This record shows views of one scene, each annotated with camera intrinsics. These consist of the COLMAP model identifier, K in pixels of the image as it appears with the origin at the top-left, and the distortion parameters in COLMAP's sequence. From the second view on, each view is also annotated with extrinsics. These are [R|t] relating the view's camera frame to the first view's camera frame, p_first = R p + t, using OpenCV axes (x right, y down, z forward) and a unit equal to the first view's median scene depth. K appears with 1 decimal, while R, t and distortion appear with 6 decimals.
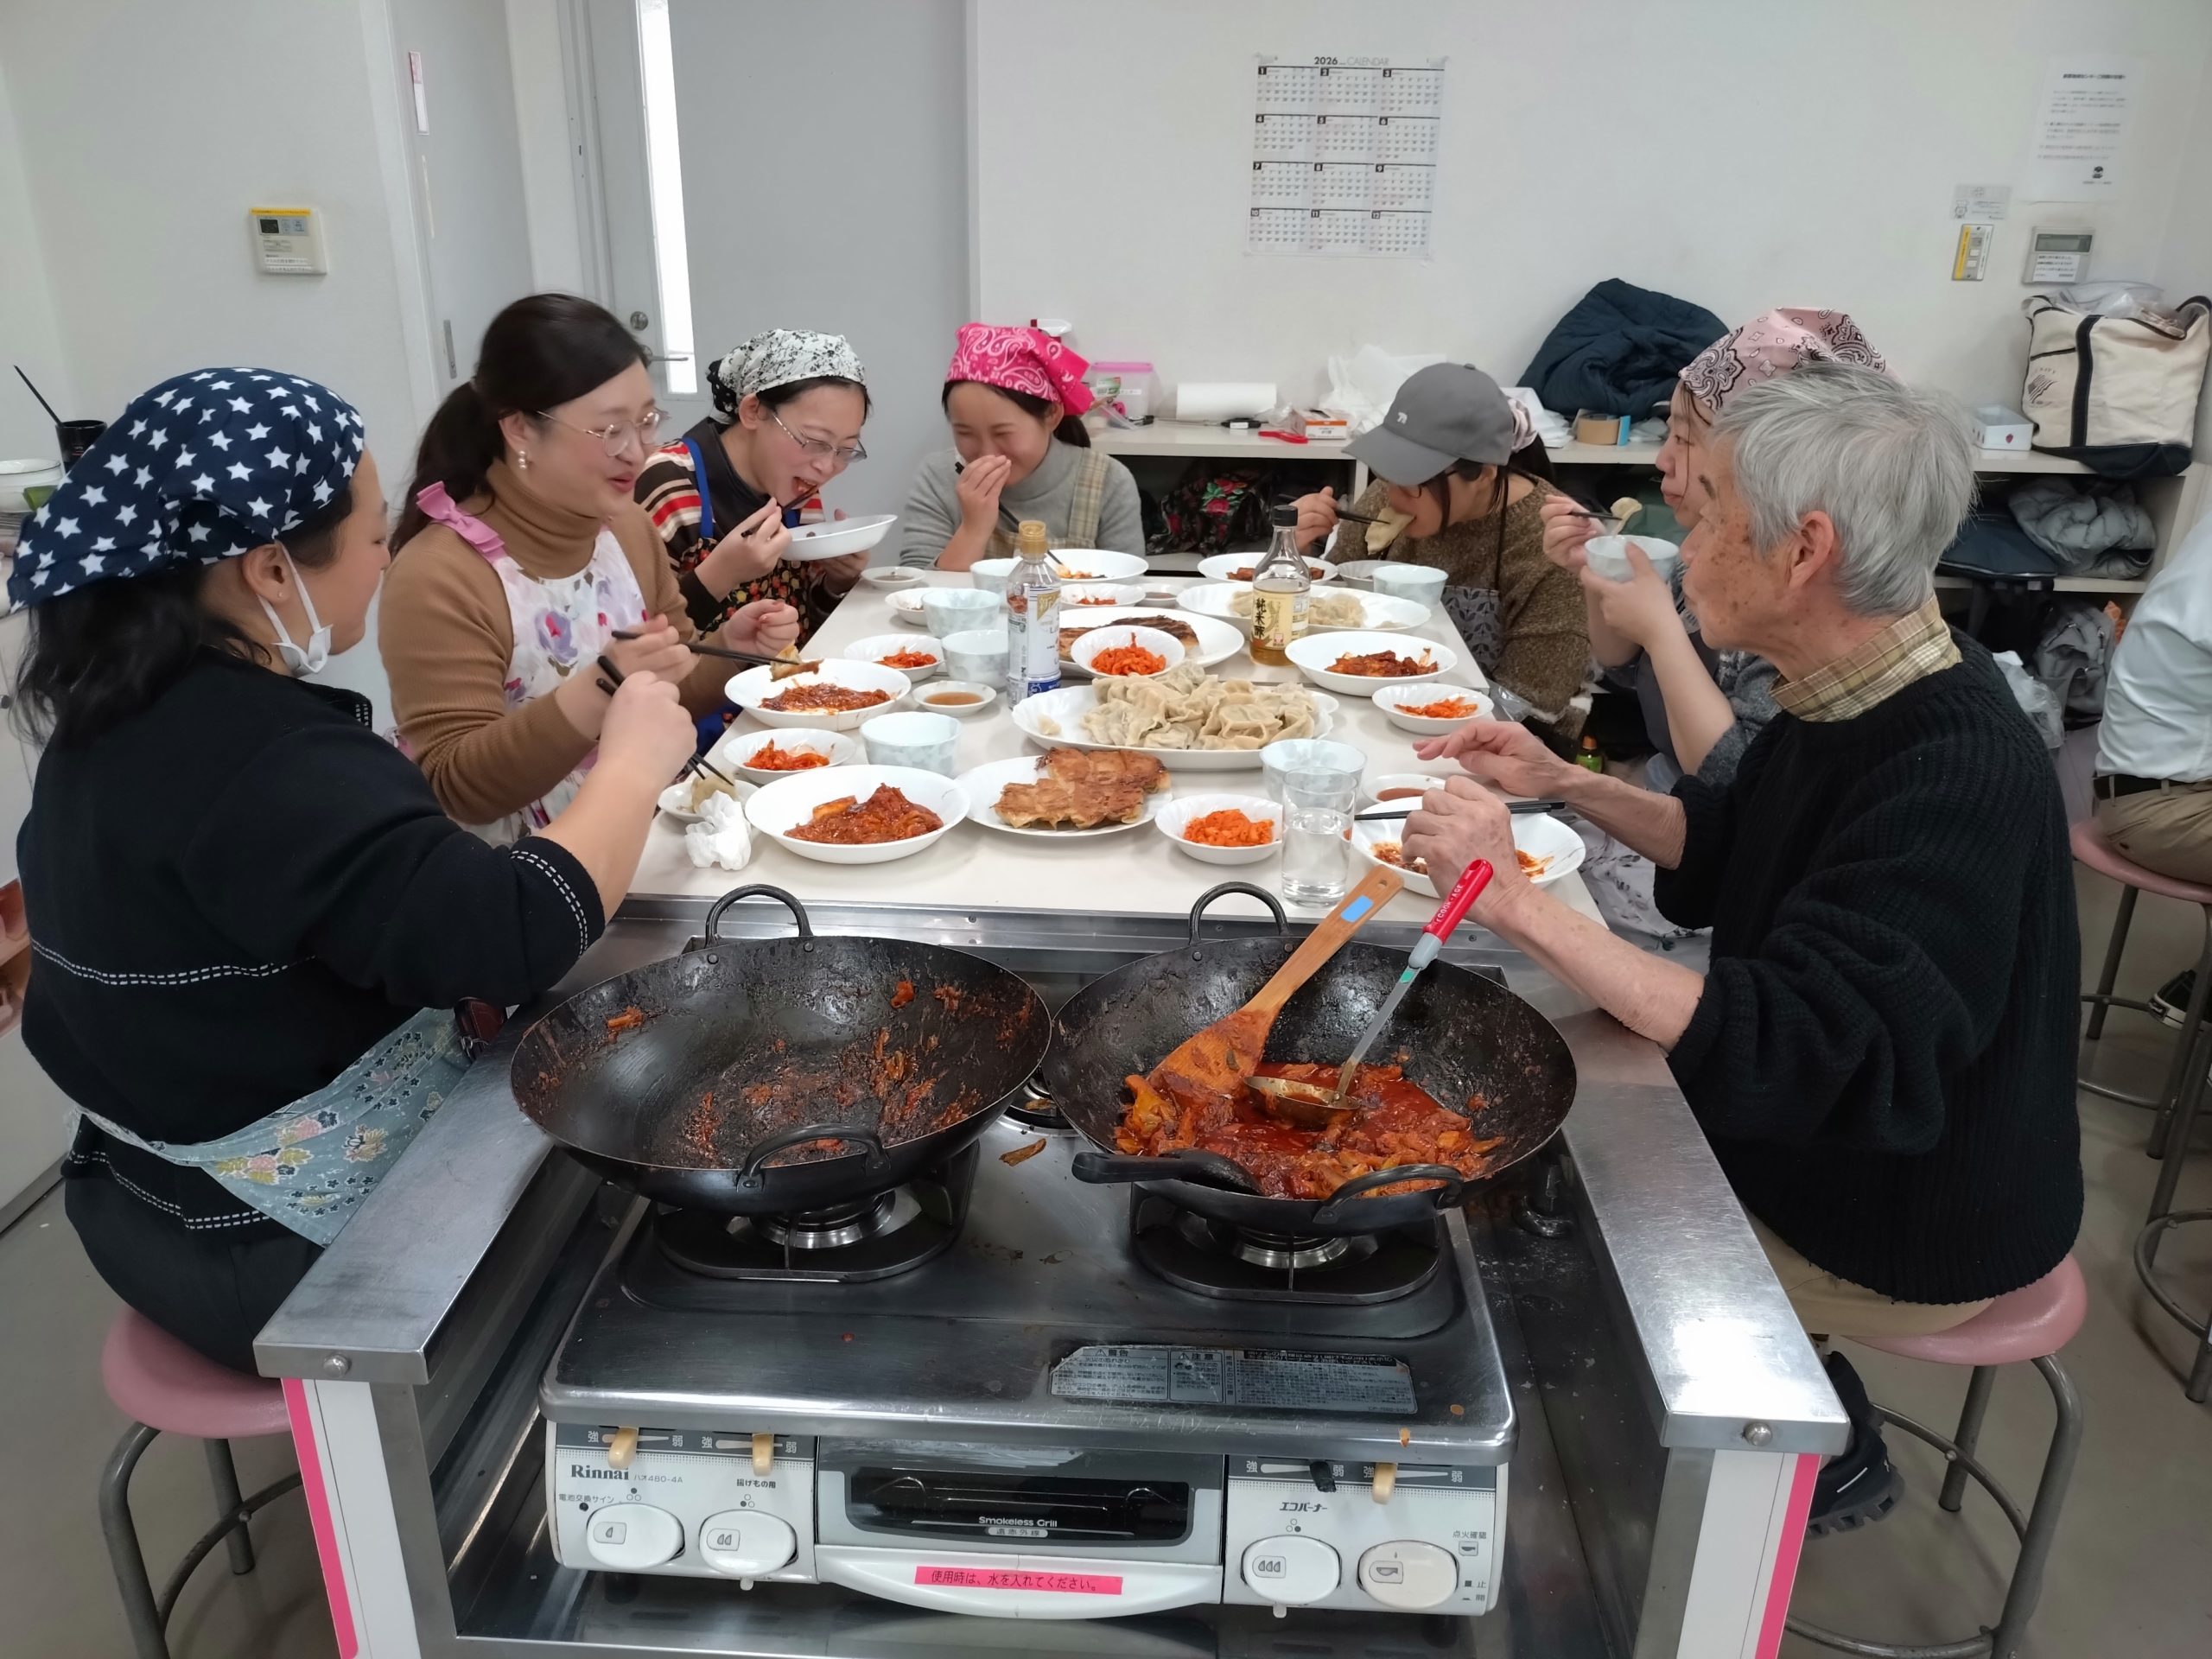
lens RADIAL K [[1624.4, 0, 1106.0], [0, 1624.4, 829.5], [0, 0, 1]] dist [-0.013162, -0.001142]
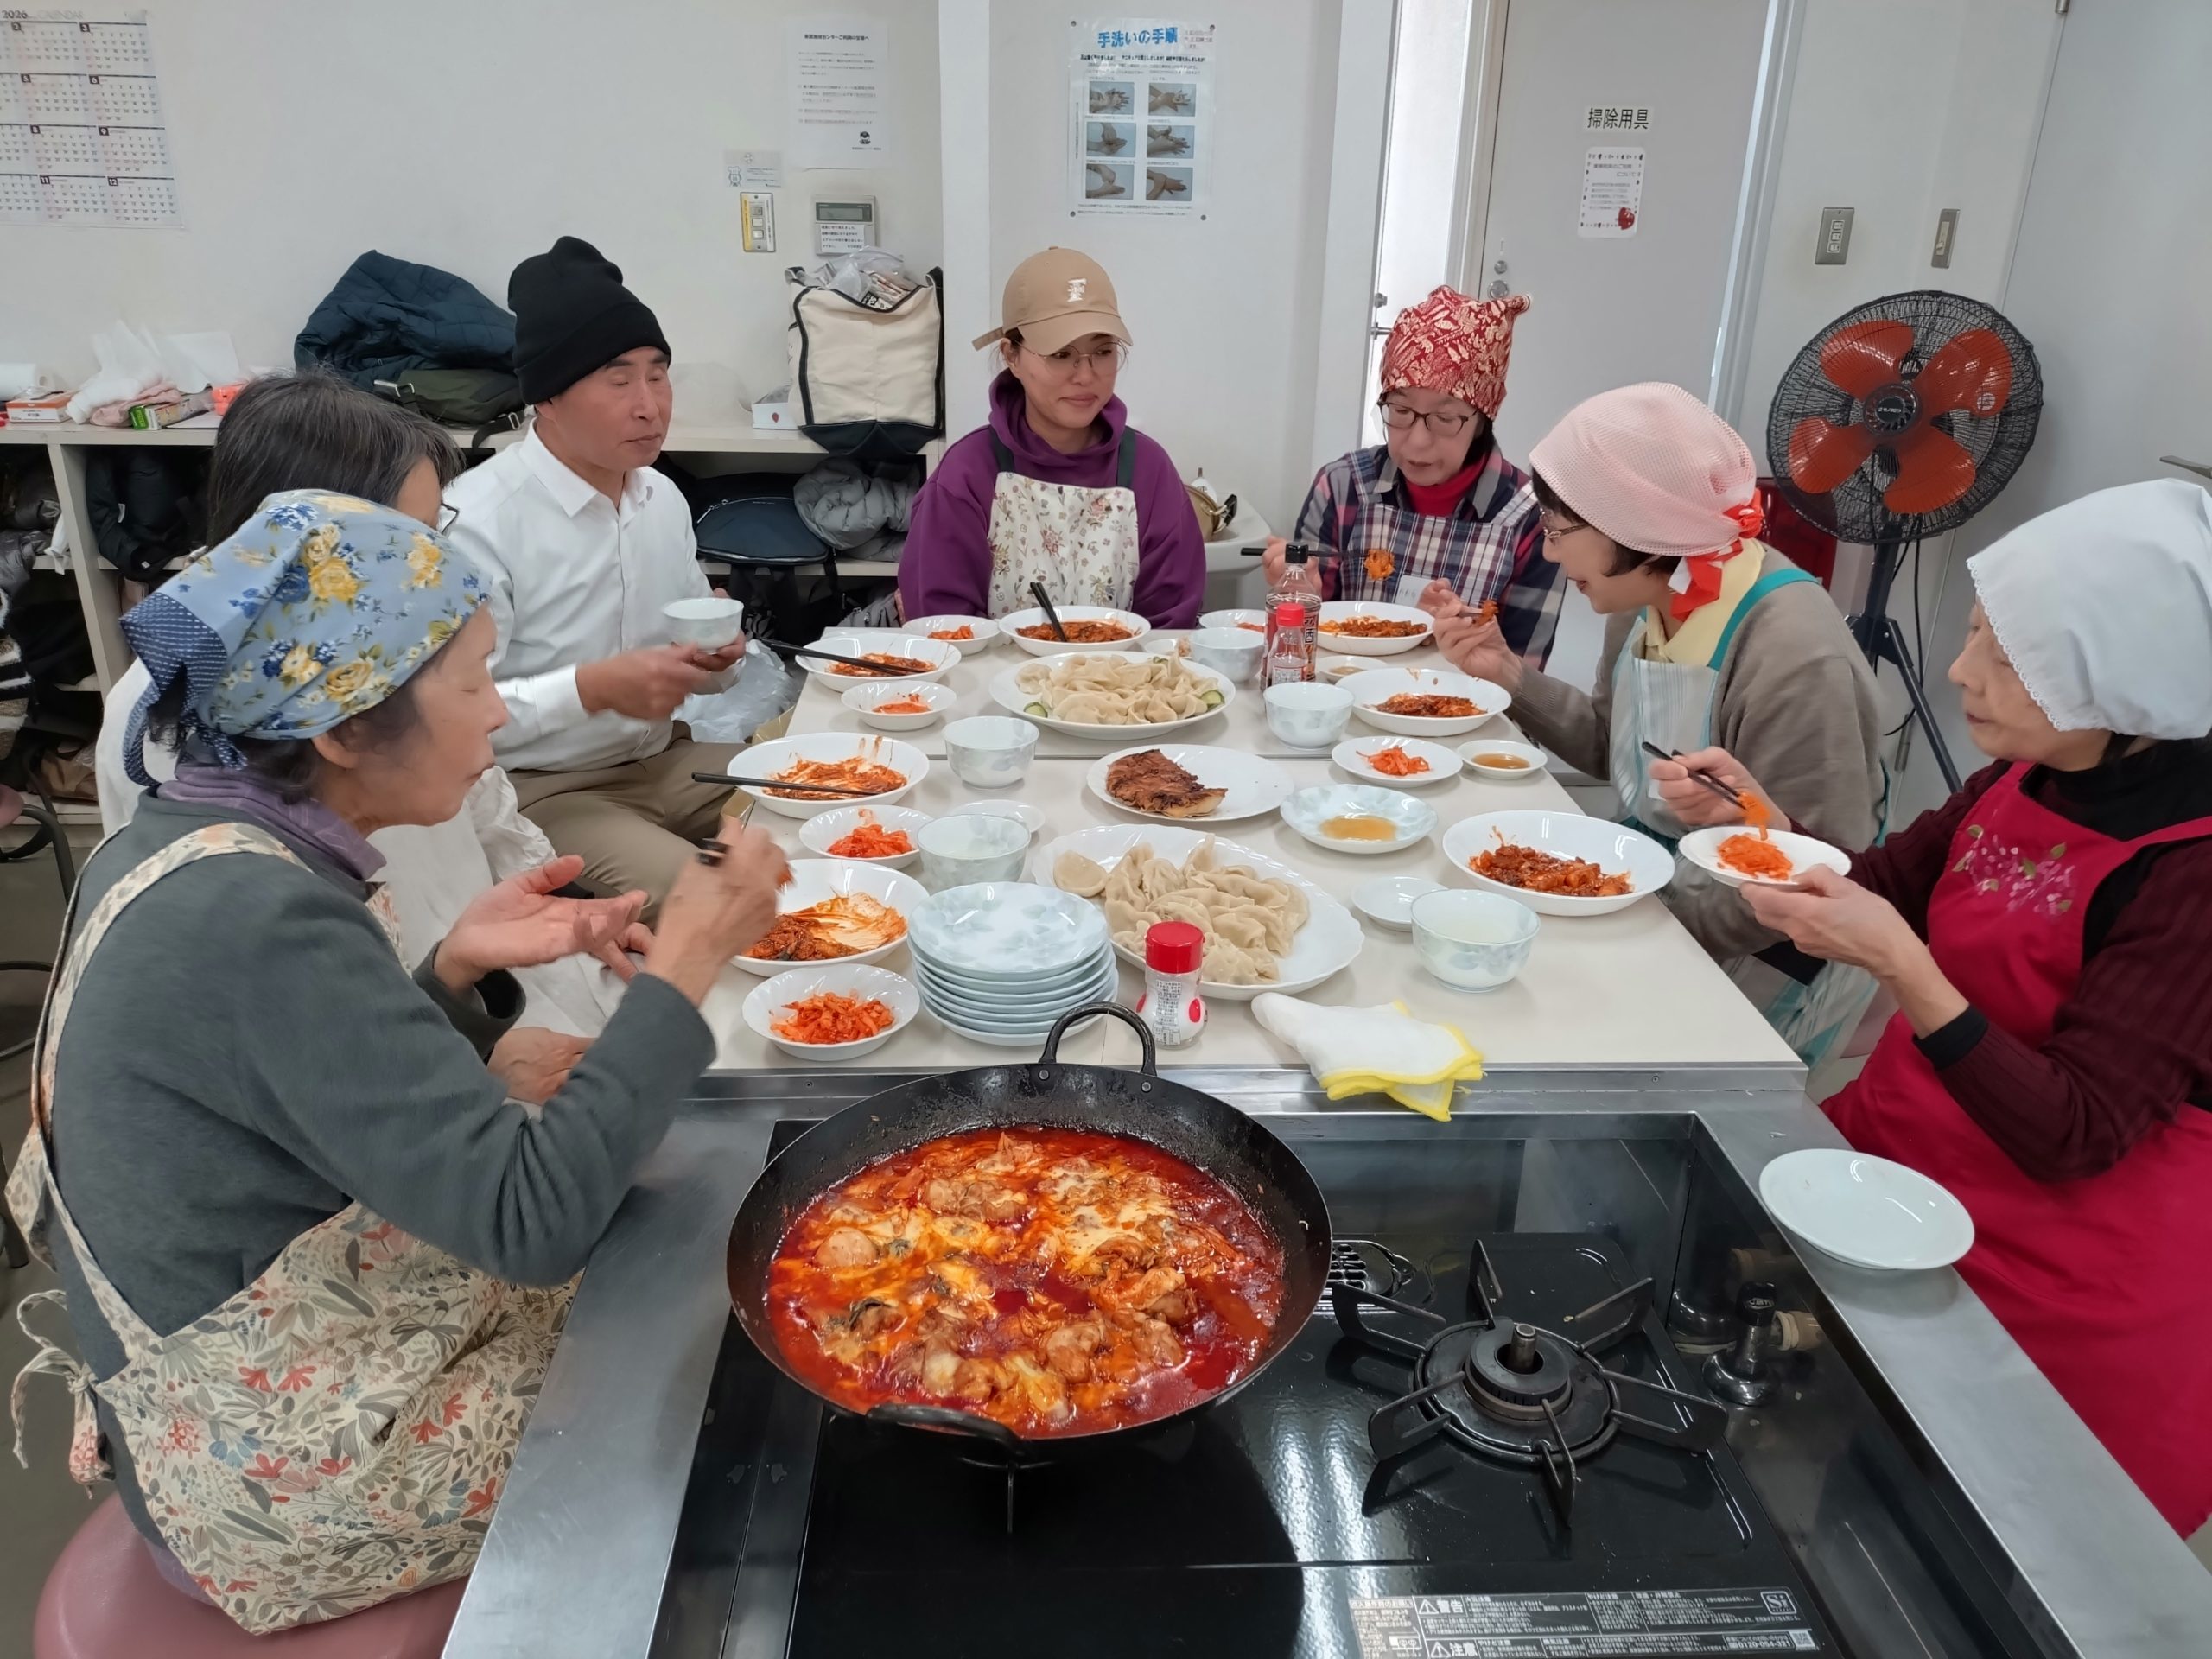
lens RADIAL K [[1624.4, 0, 1106.0], [0, 1624.4, 829.5], [0, 0, 1]] dist [-0.013162, -0.001142]
pose [[0.995413, -0.025868, 0.092104, 0.650696], [0.025501, 0.999662, 0.005154, 0.001198], [-0.092206, -0.002781, 0.995736, 0.028175]]
